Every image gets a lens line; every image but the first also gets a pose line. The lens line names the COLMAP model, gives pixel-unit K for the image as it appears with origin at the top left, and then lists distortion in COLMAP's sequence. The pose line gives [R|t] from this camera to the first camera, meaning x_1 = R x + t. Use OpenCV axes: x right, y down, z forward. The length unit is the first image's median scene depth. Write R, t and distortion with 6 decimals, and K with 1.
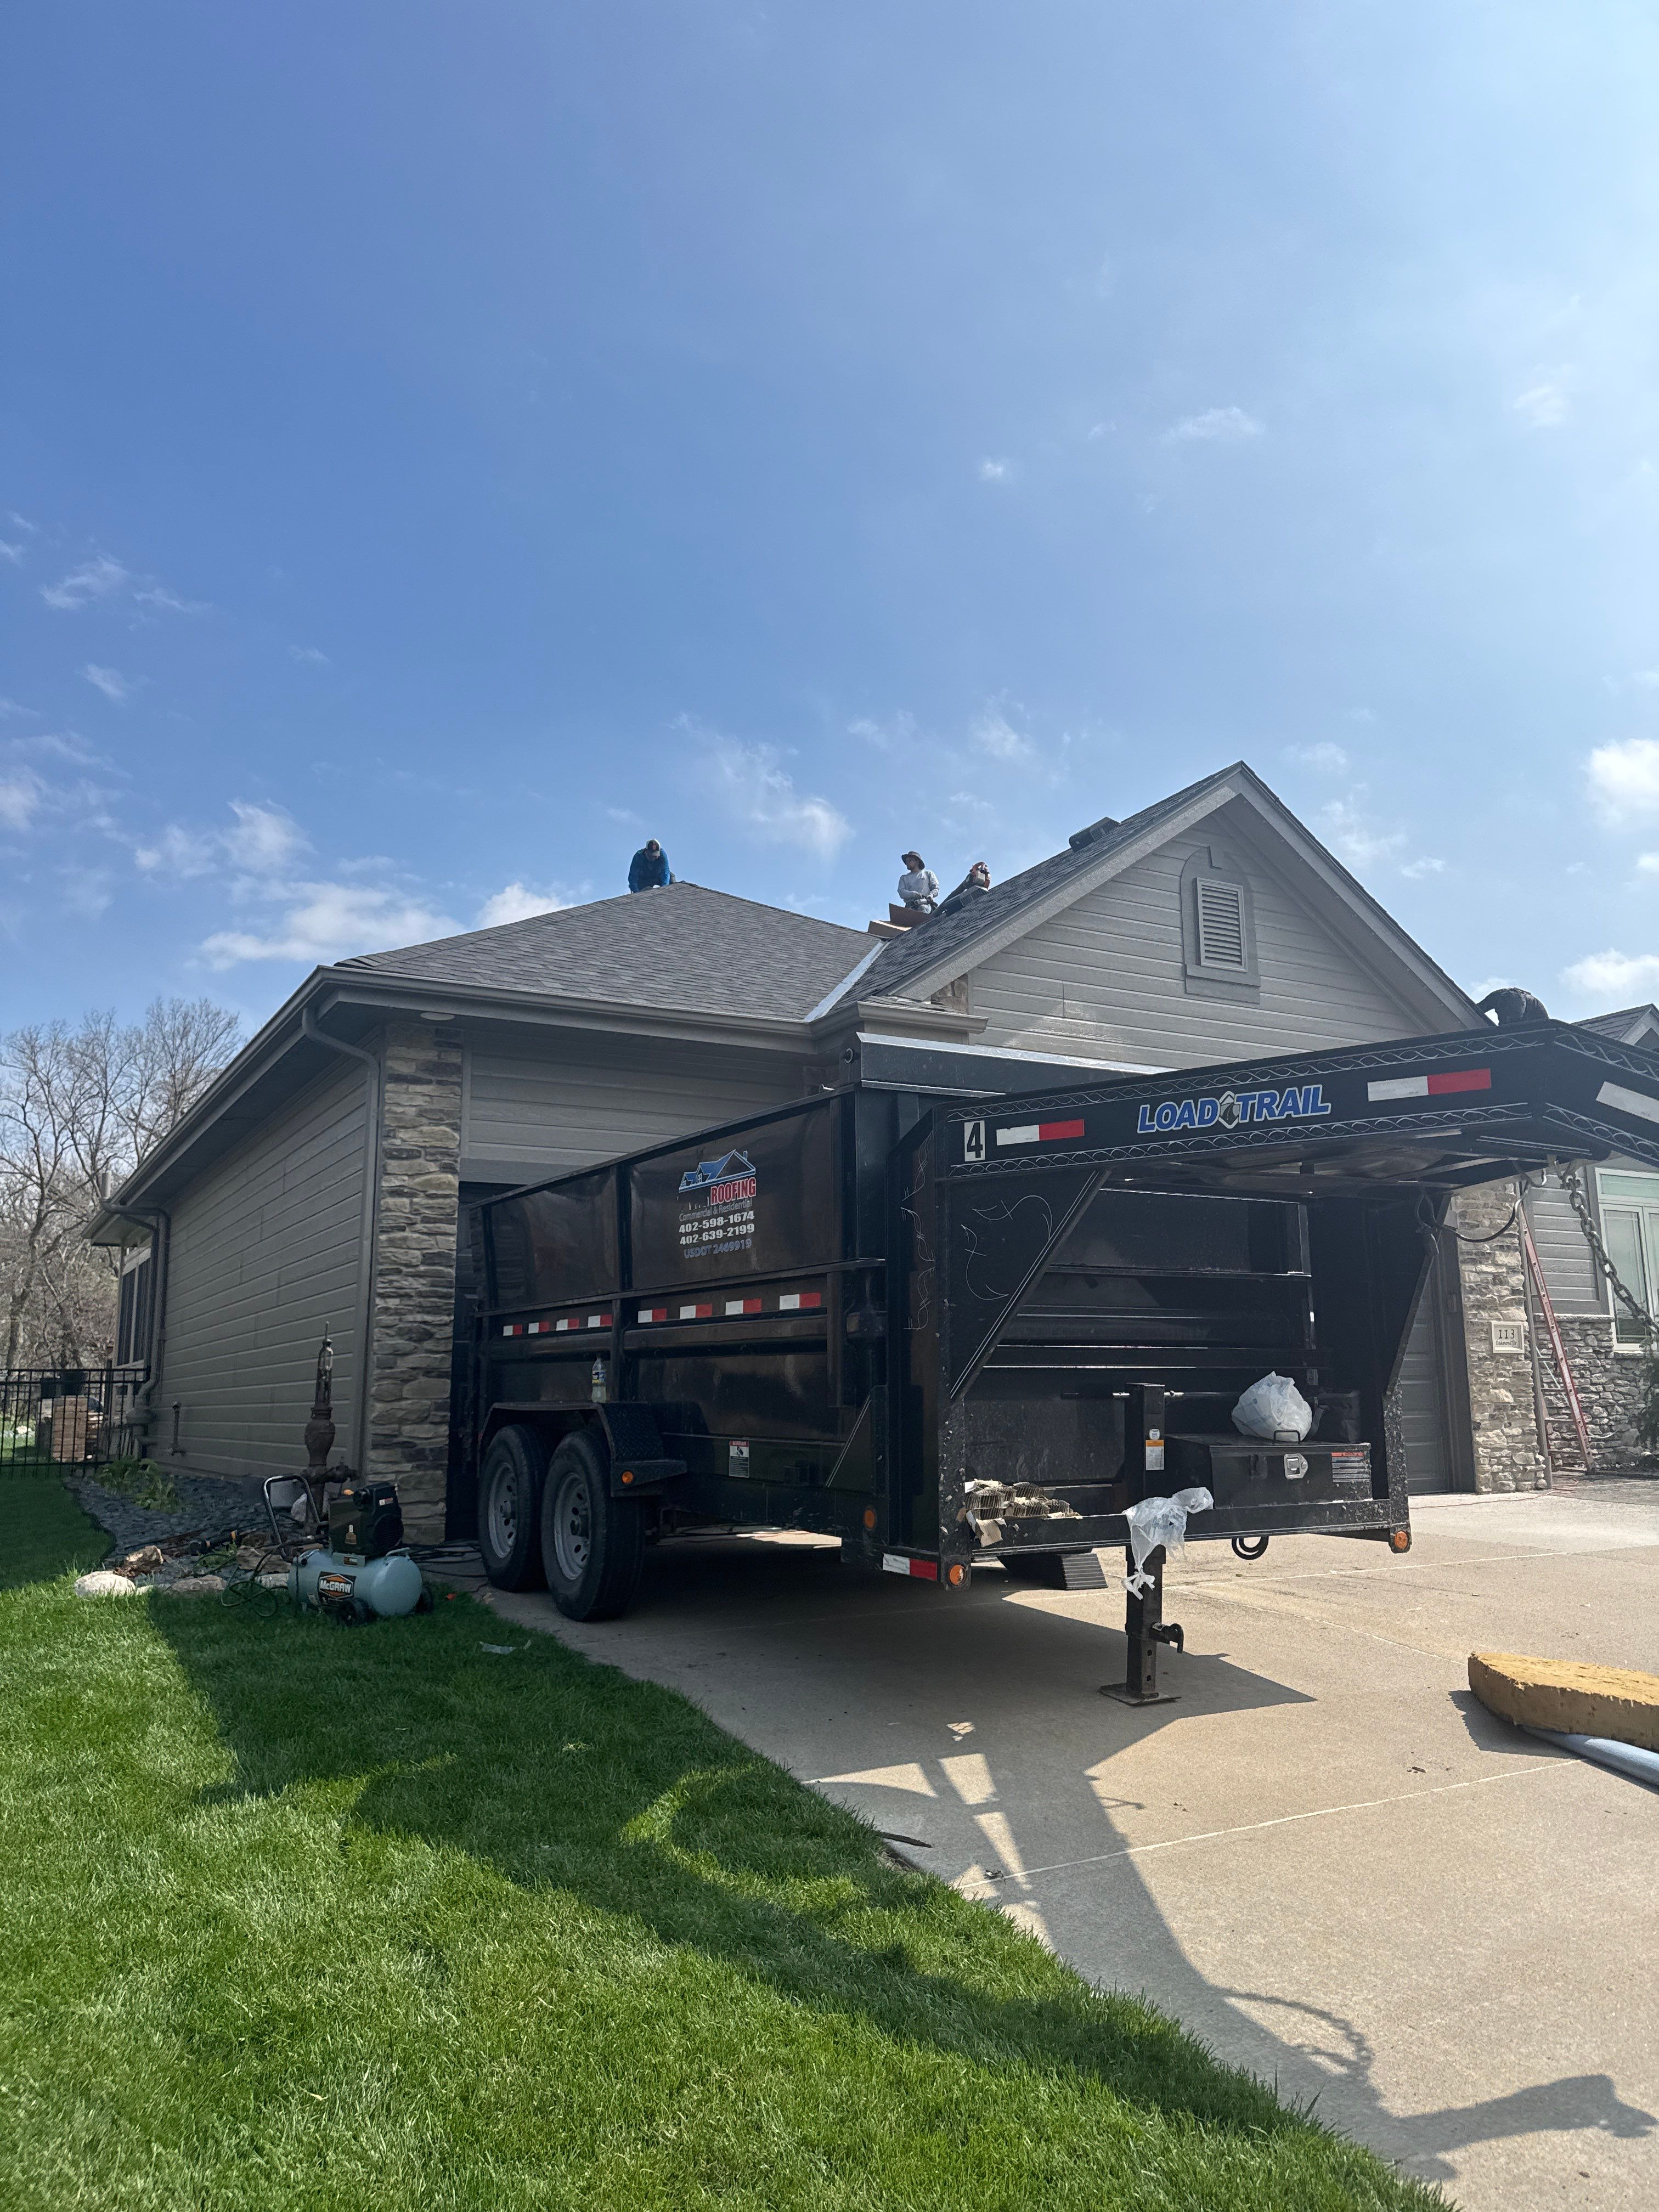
lens RADIAL K [[1533.3, 0, 836.9], [0, 1533.3, 1104.2], [0, 0, 1]] dist [0.146080, -0.223466]
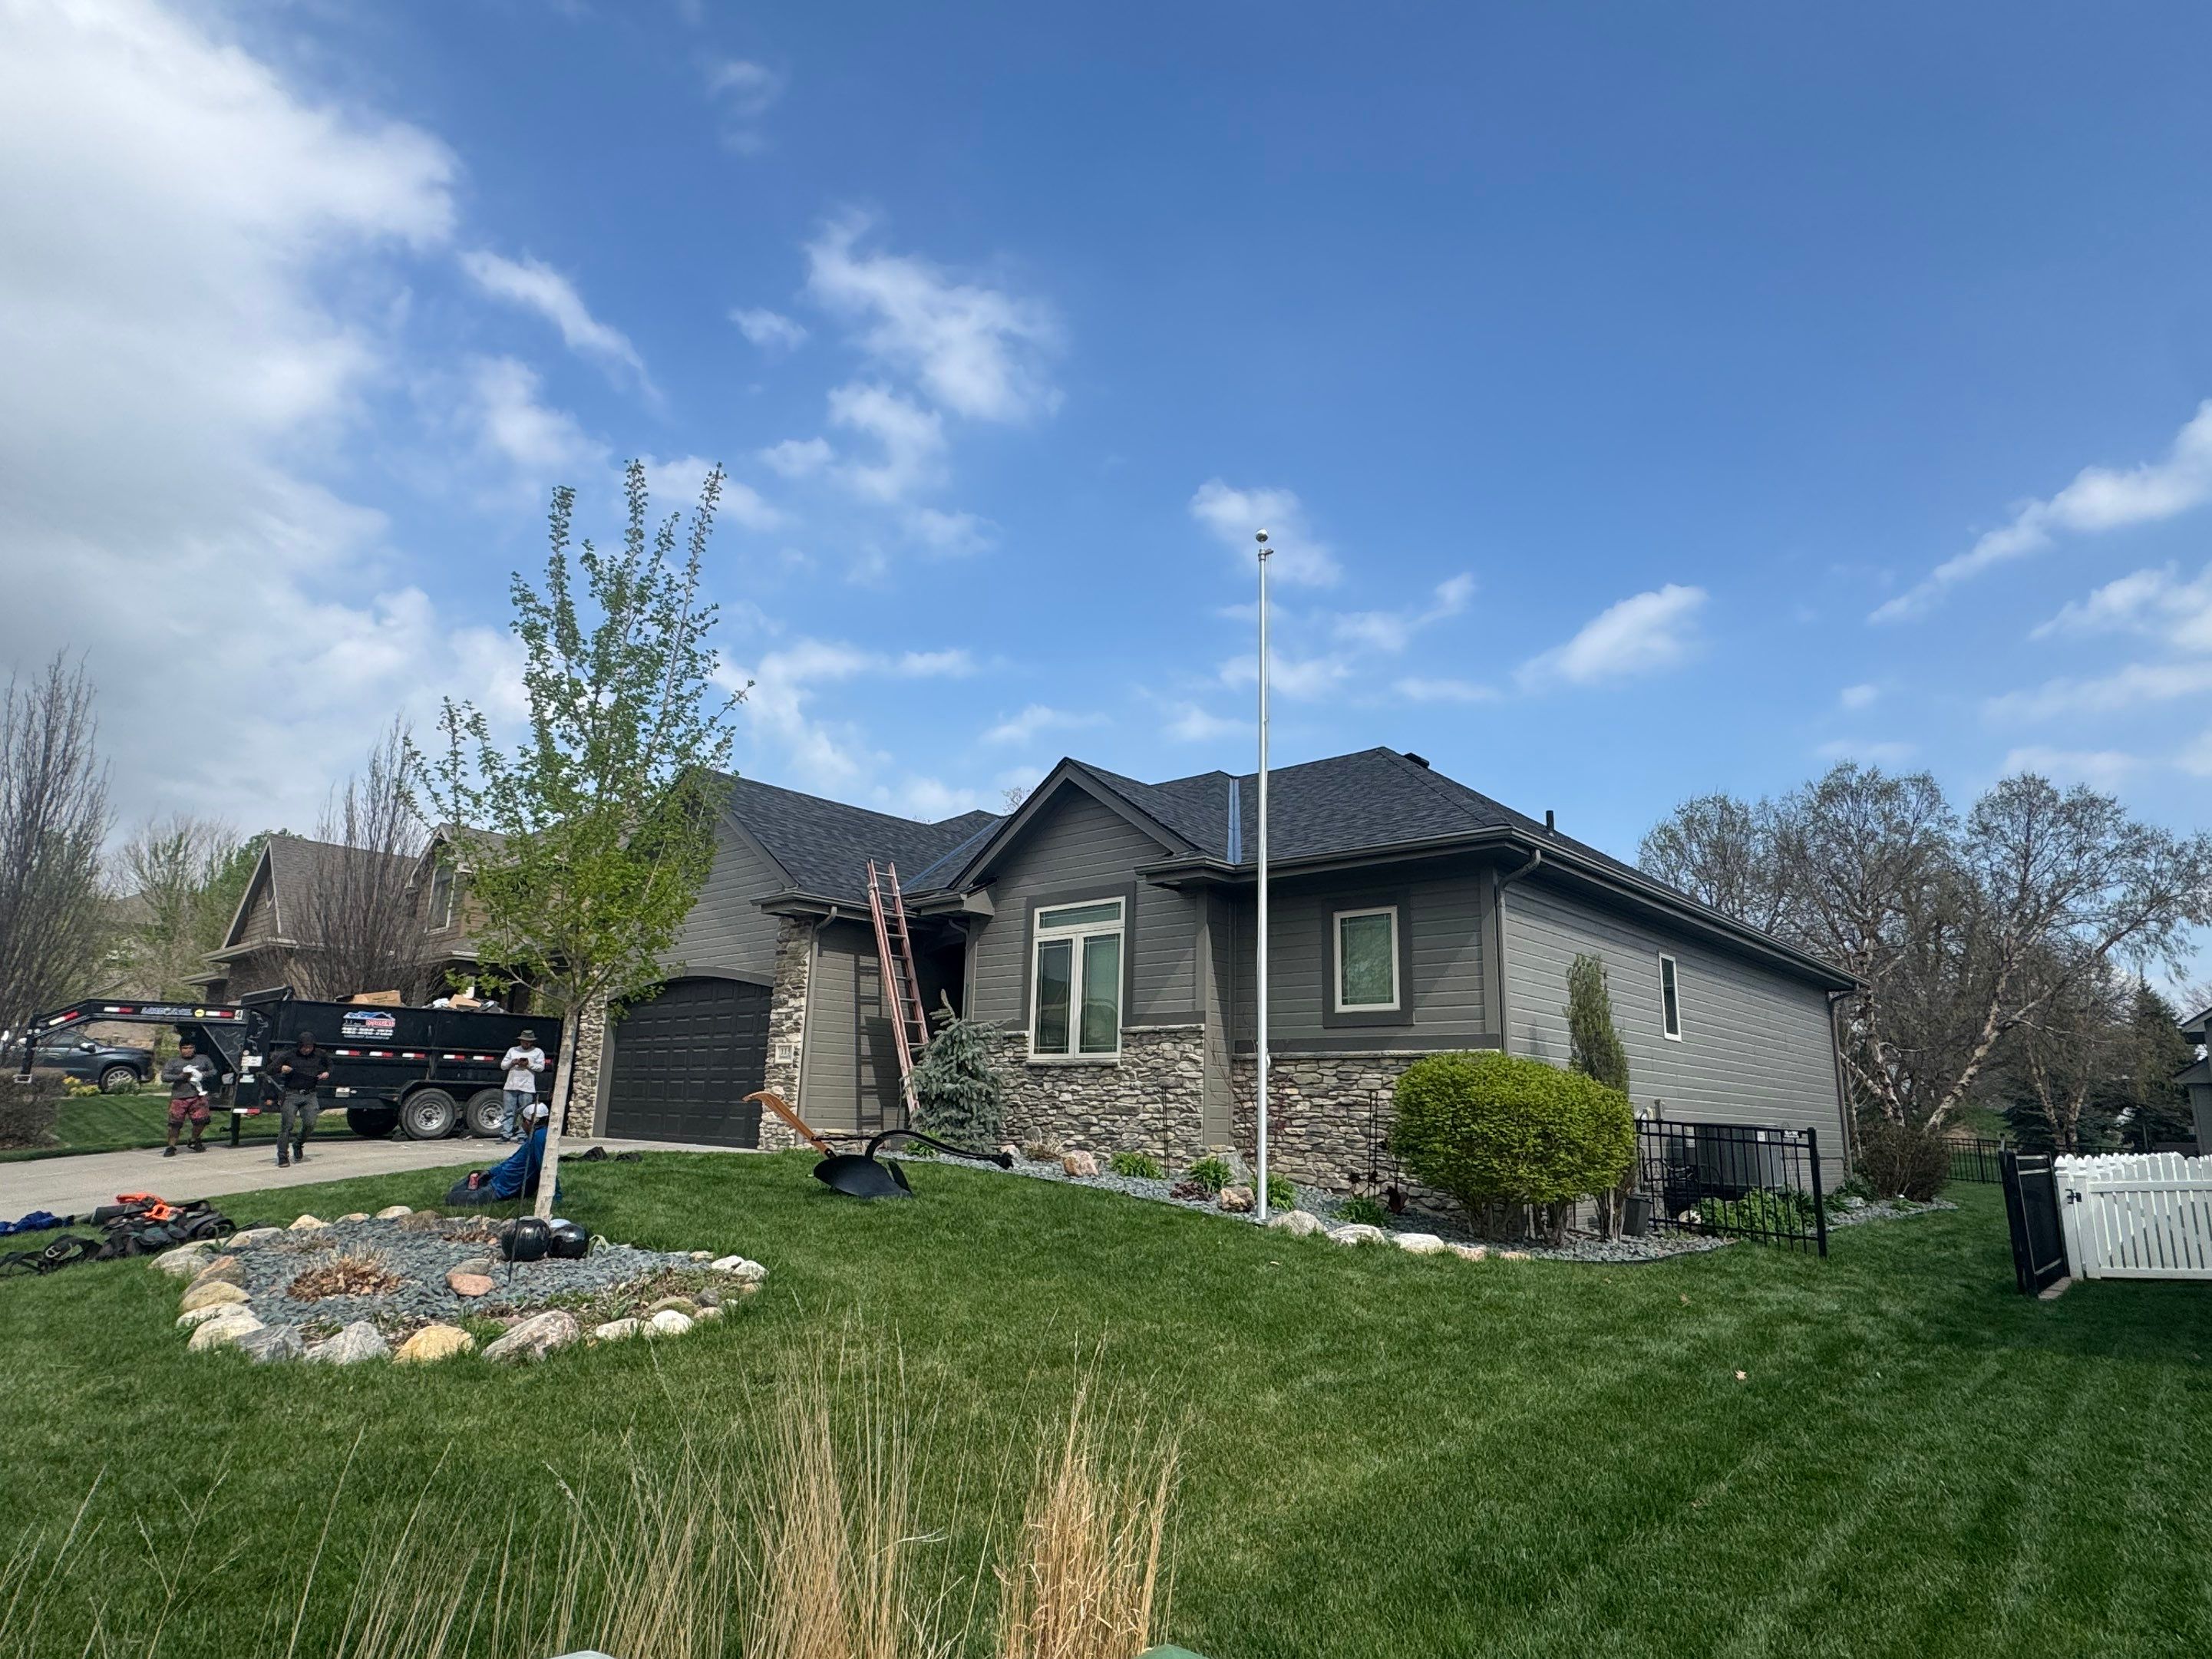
lens RADIAL K [[1220.2, 0, 1099.2], [0, 1220.2, 837.4], [0, 0, 1]] dist [0.001316, 0.001682]
pose [[0.295882, -0.192329, -0.935662, 1.720498], [0.143312, 0.977372, -0.155583, 0.173823], [0.944413, -0.088058, 0.316749, 0.932997]]
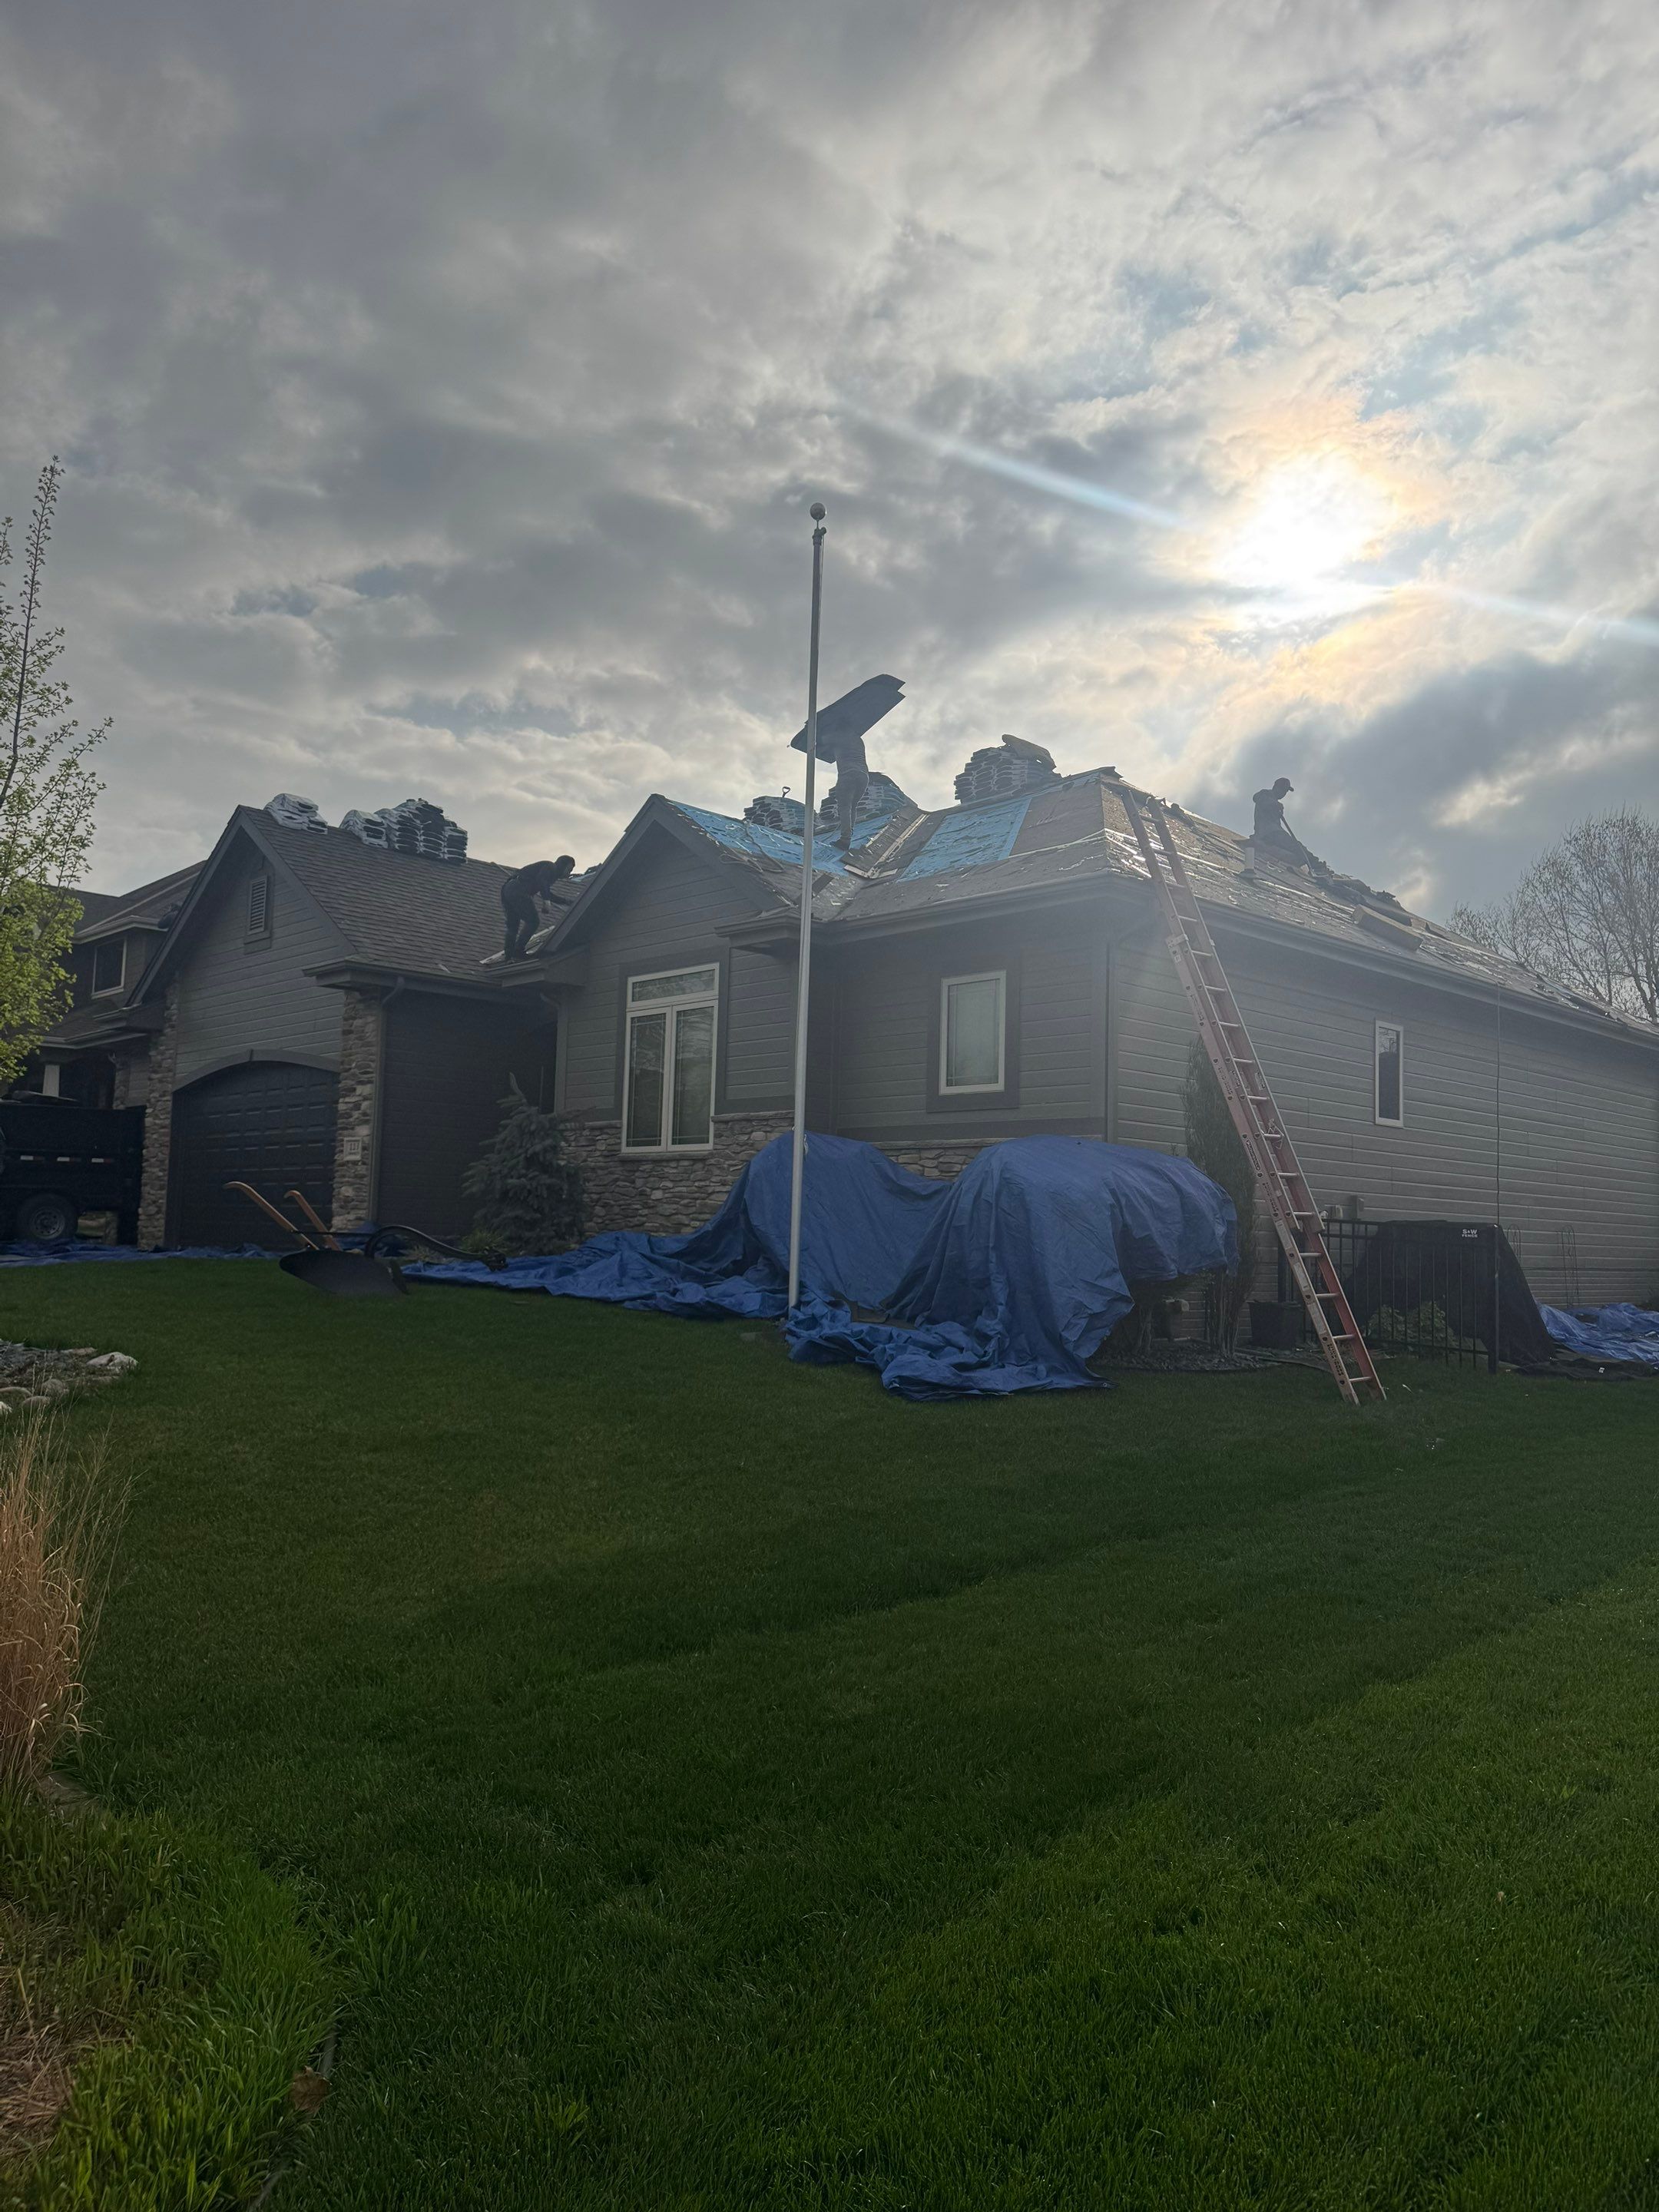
lens RADIAL K [[1533.3, 0, 836.9], [0, 1533.3, 1104.2], [0, 0, 1]] dist [0.146080, -0.223466]
pose [[0.244348, -0.061203, -0.967754, 1.838061], [0.149145, 0.988503, -0.024857, 0.207660], [0.958149, -0.138262, 0.250667, 1.074192]]
